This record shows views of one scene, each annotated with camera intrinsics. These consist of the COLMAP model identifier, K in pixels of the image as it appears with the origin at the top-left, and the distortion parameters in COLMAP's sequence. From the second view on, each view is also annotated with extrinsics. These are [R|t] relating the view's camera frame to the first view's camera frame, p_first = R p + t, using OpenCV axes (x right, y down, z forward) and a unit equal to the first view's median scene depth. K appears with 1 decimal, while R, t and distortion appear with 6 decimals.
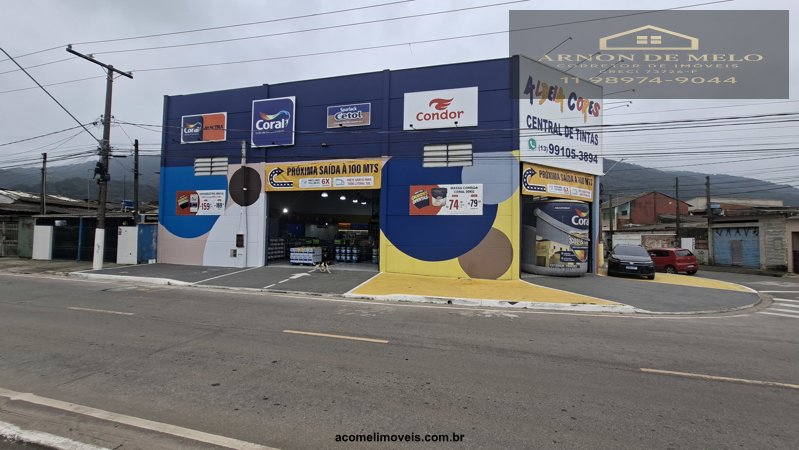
lens RADIAL K [[317.8, 0, 398.0], [0, 317.8, 228.6], [0, 0, 1]] dist [-0.010546, 0.004483]
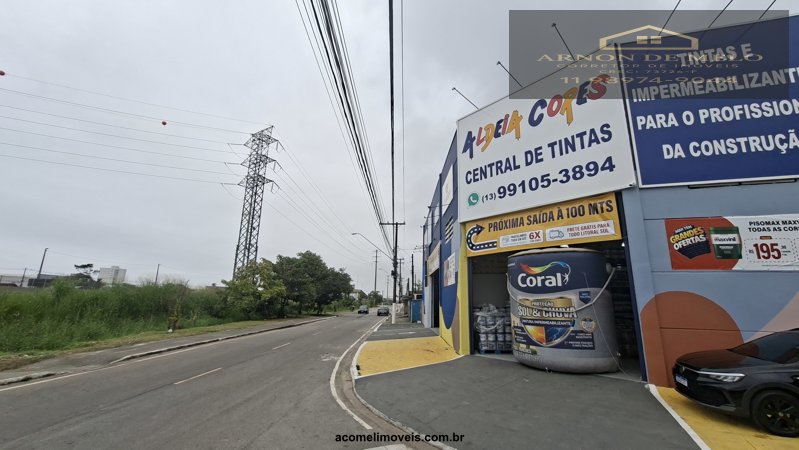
lens RADIAL K [[317.8, 0, 406.3], [0, 317.8, 230.2], [0, 0, 1]] dist [-0.010546, 0.004483]
pose [[0.261753, -0.228220, -0.937764, 1.159325], [0.011849, 0.972327, -0.233324, 0.025570], [0.965062, 0.049962, 0.257214, 0.570923]]
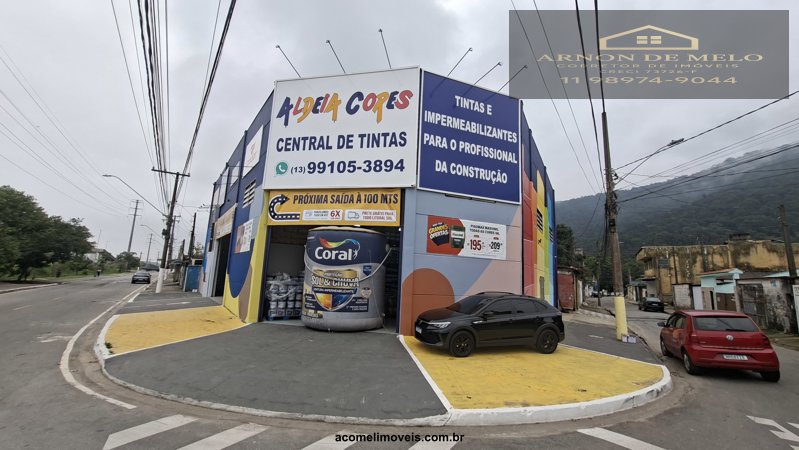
lens RADIAL K [[317.8, 0, 403.1], [0, 317.8, 230.2], [0, 0, 1]] dist [-0.010546, 0.004483]
pose [[0.774929, -0.080249, -0.626934, 1.186655], [-0.012610, 0.989747, -0.142277, 0.025182], [0.631923, 0.118160, 0.765971, 0.538561]]
